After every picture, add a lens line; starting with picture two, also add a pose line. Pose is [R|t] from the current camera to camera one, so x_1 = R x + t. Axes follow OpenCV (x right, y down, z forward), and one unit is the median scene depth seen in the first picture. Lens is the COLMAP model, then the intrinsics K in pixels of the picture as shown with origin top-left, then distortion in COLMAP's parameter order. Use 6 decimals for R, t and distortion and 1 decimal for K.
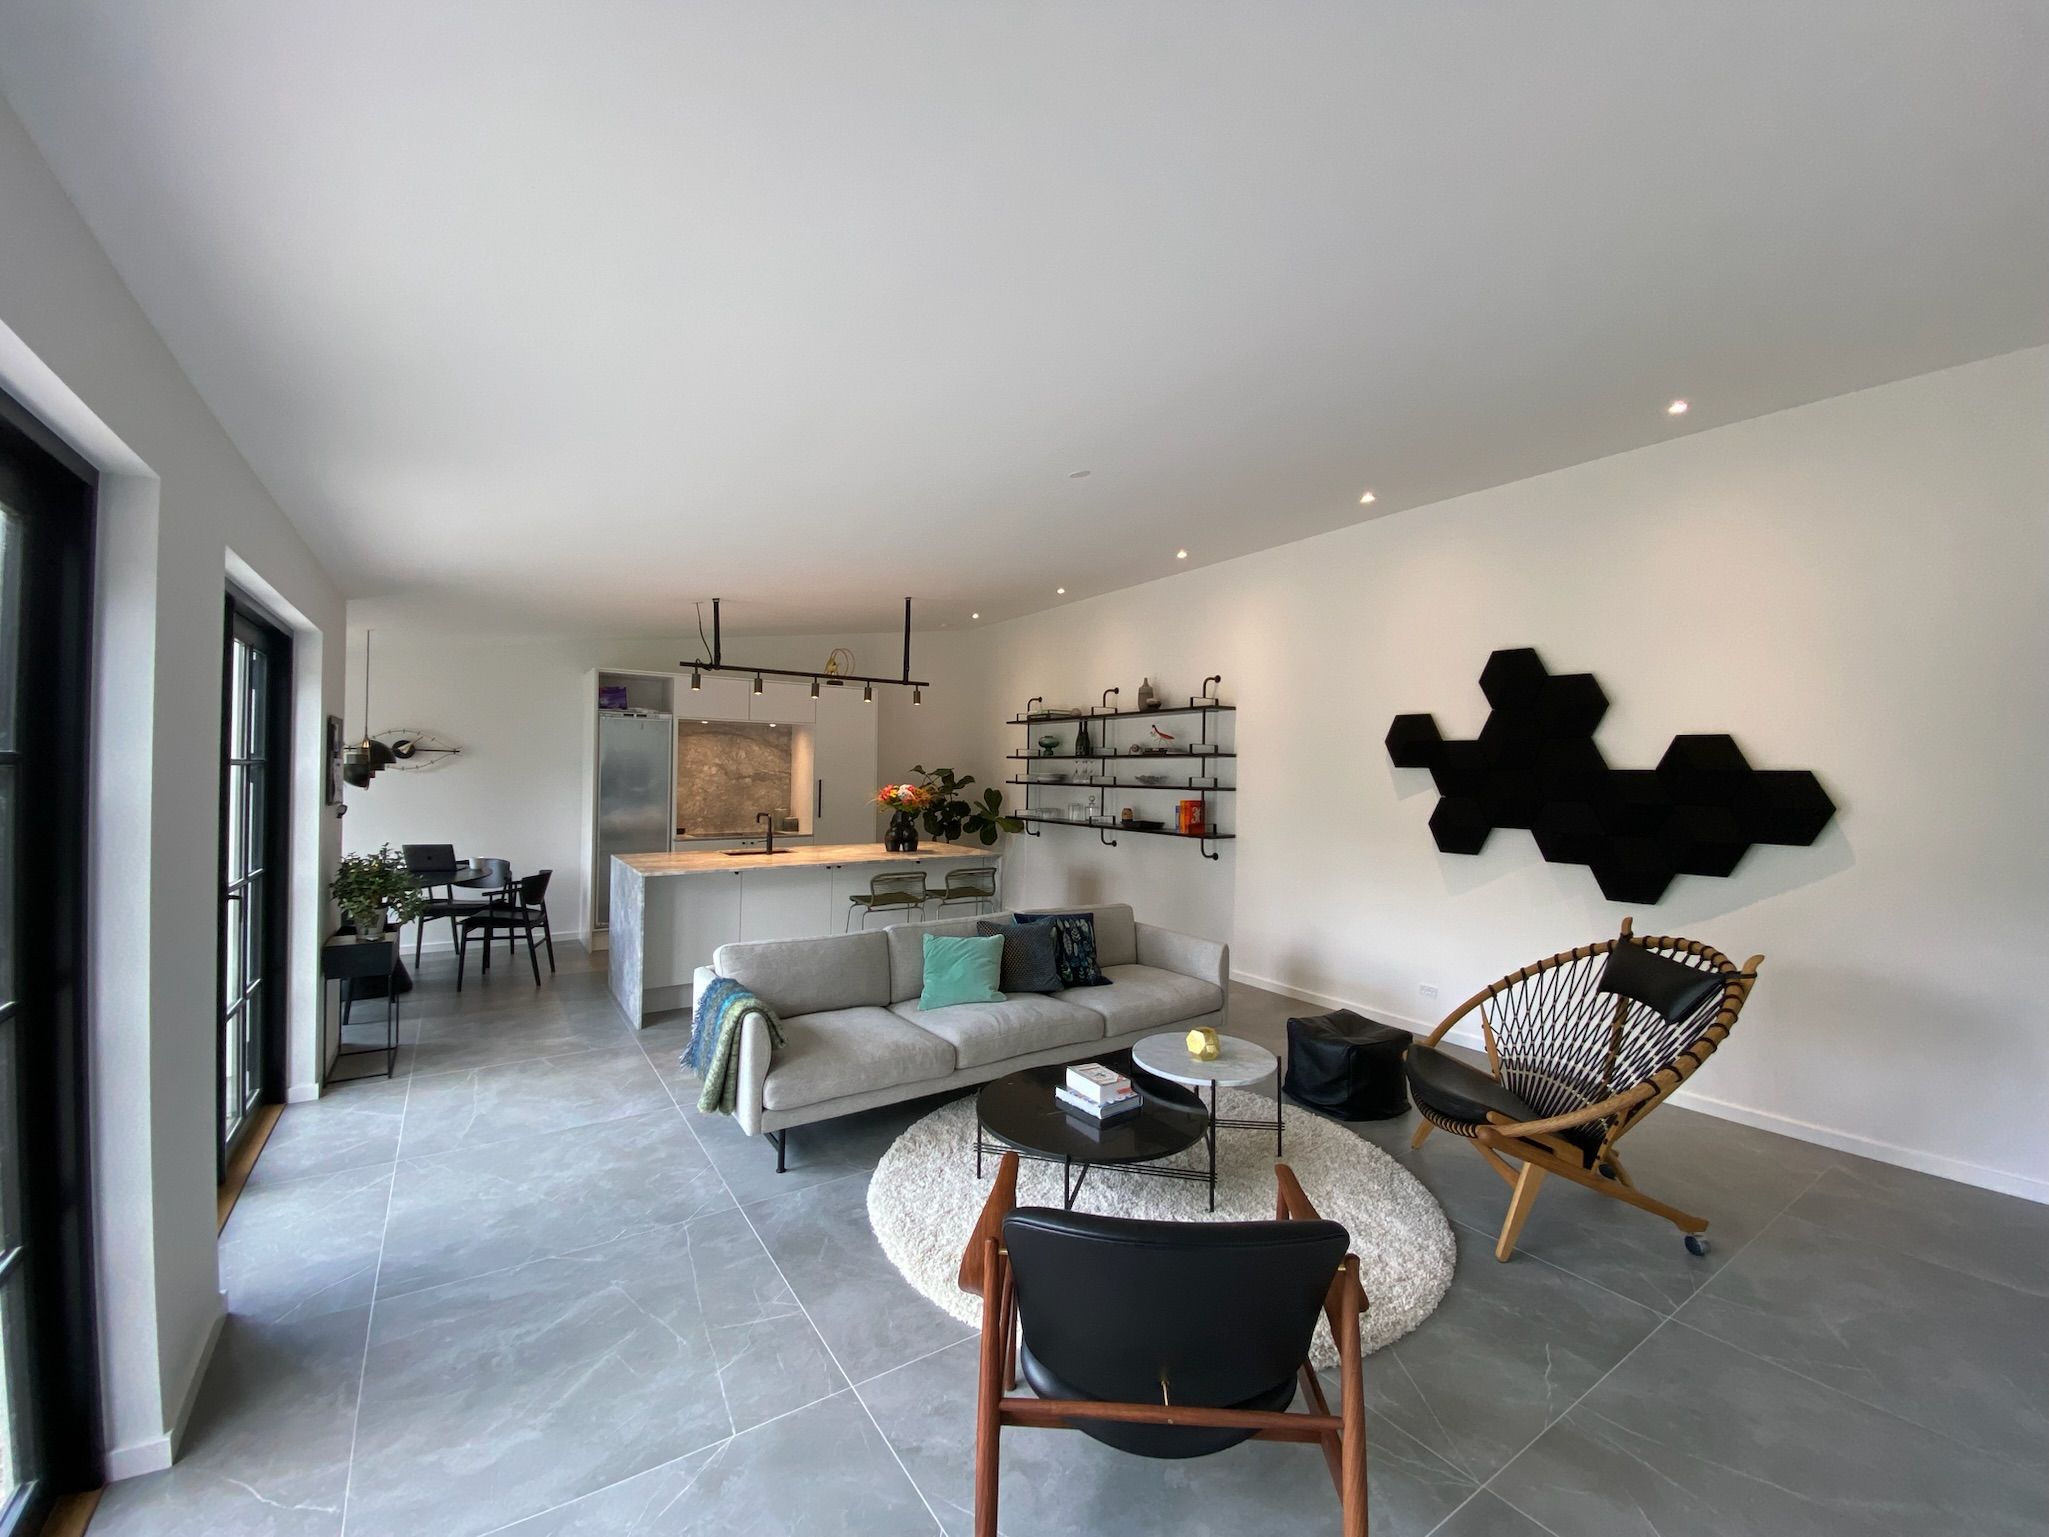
lens RADIAL K [[826.2, 0, 1019.6], [0, 826.2, 767.0], [0, 0, 1]] dist [0.037824, -0.031339]
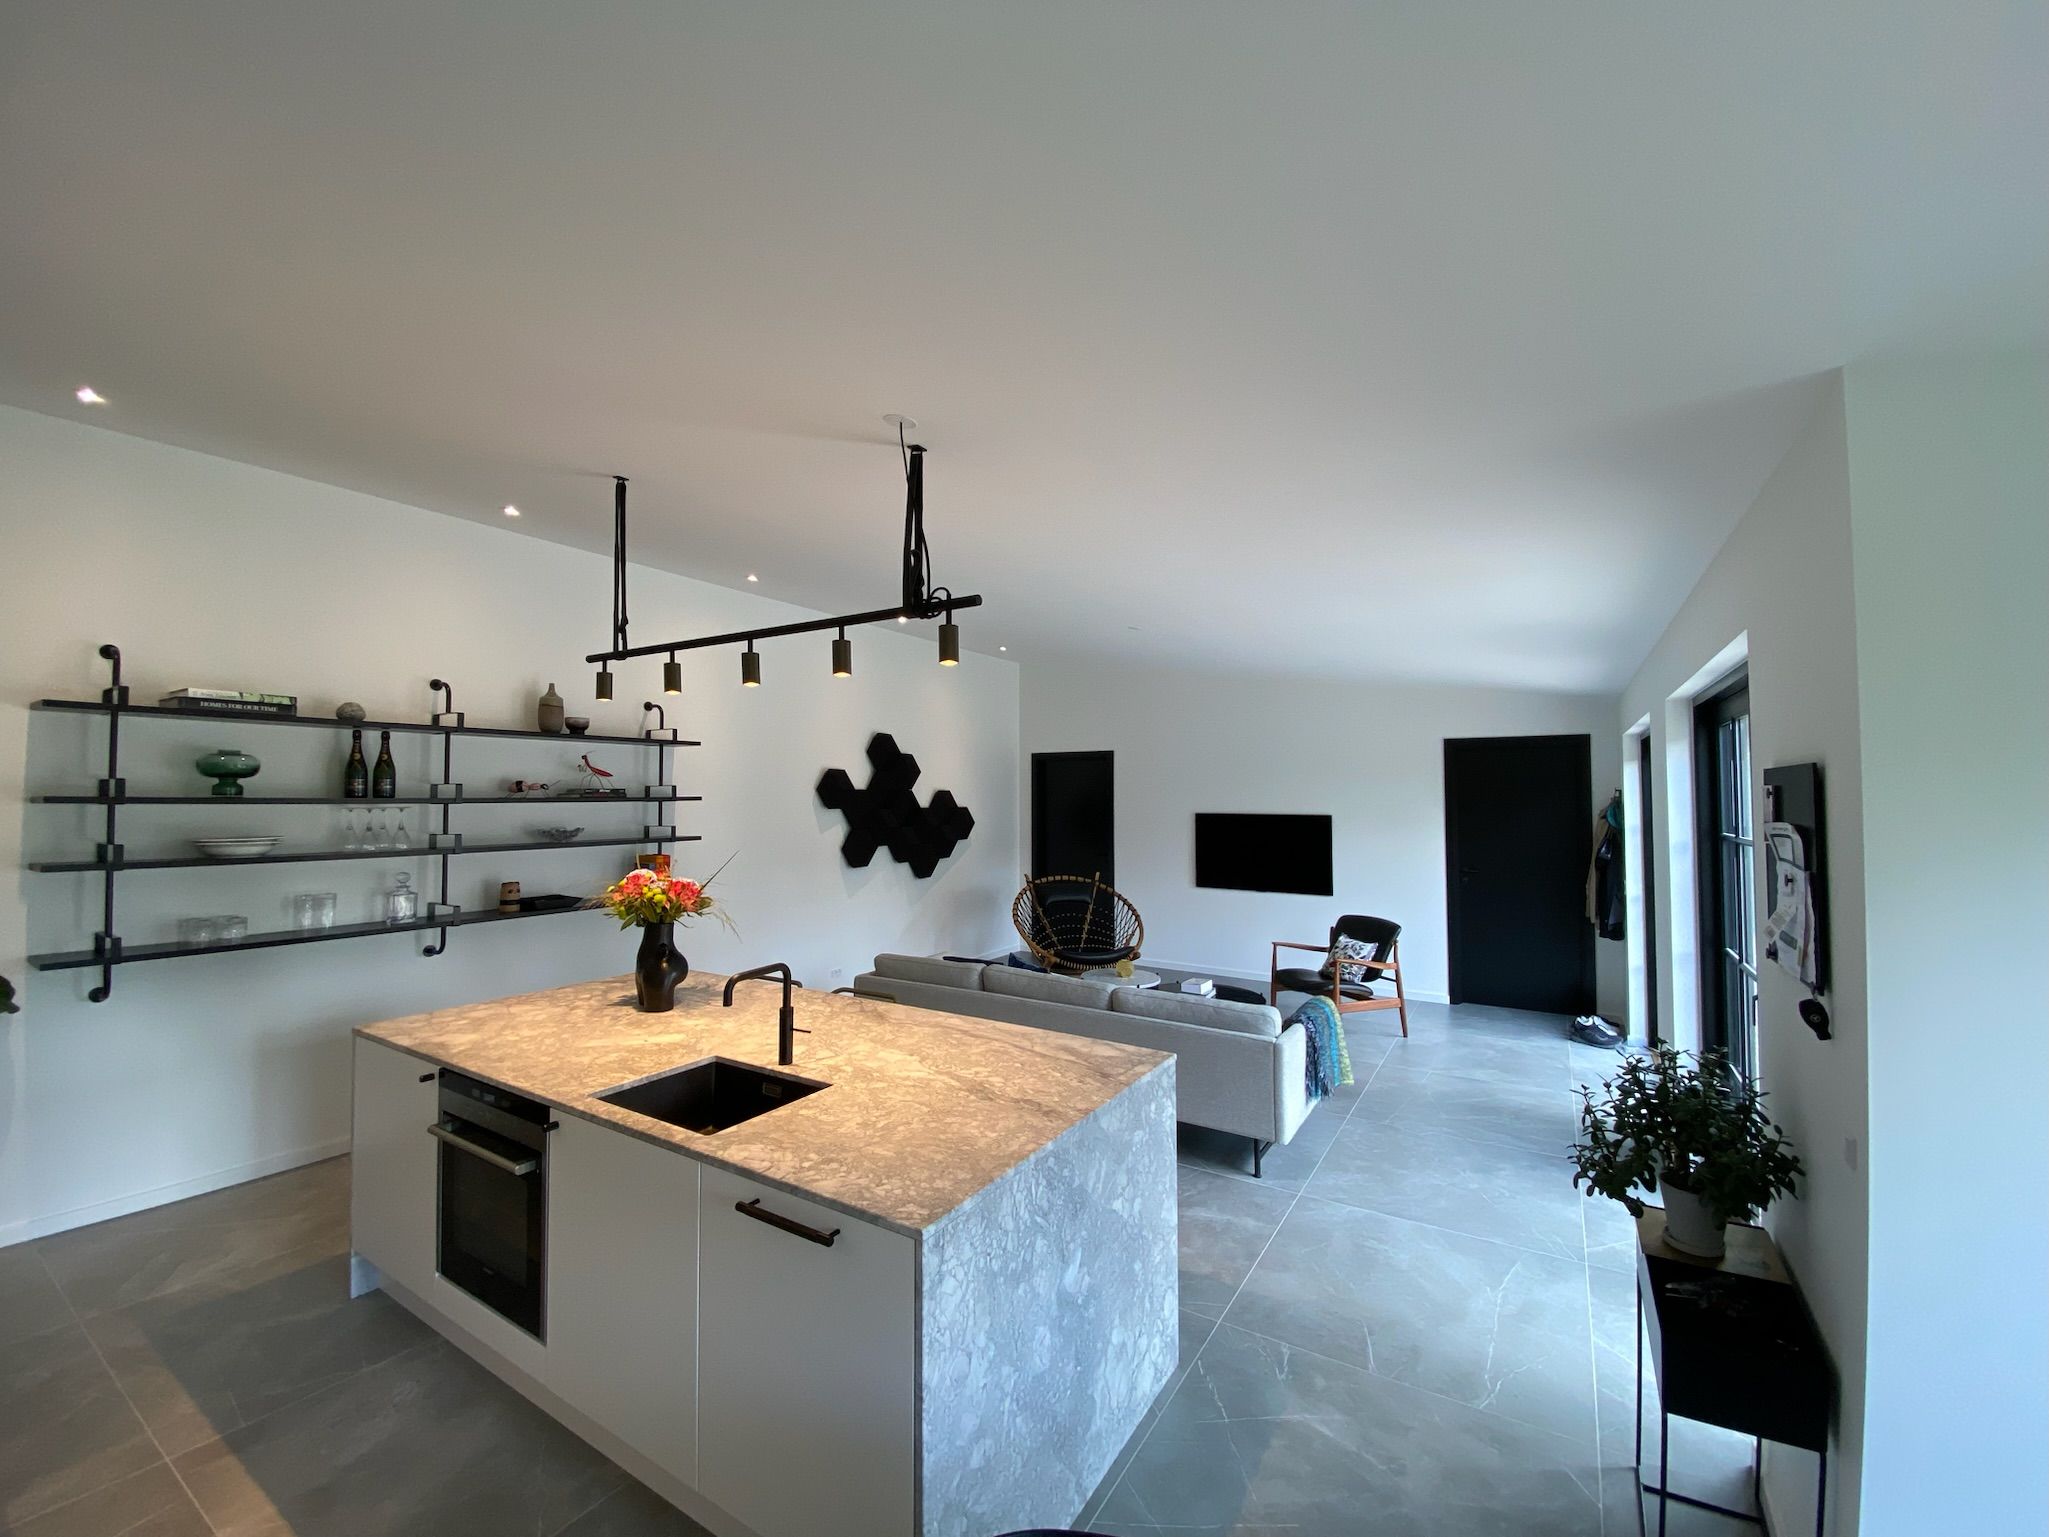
lens RADIAL K [[826.2, 0, 1019.6], [0, 826.2, 767.0], [0, 0, 1]] dist [0.037824, -0.031339]
pose [[-0.407013, 0.017137, 0.913261, -1.053197], [-0.011040, 0.999659, -0.023679, -0.046393], [-0.913355, -0.019720, -0.406685, 1.537329]]
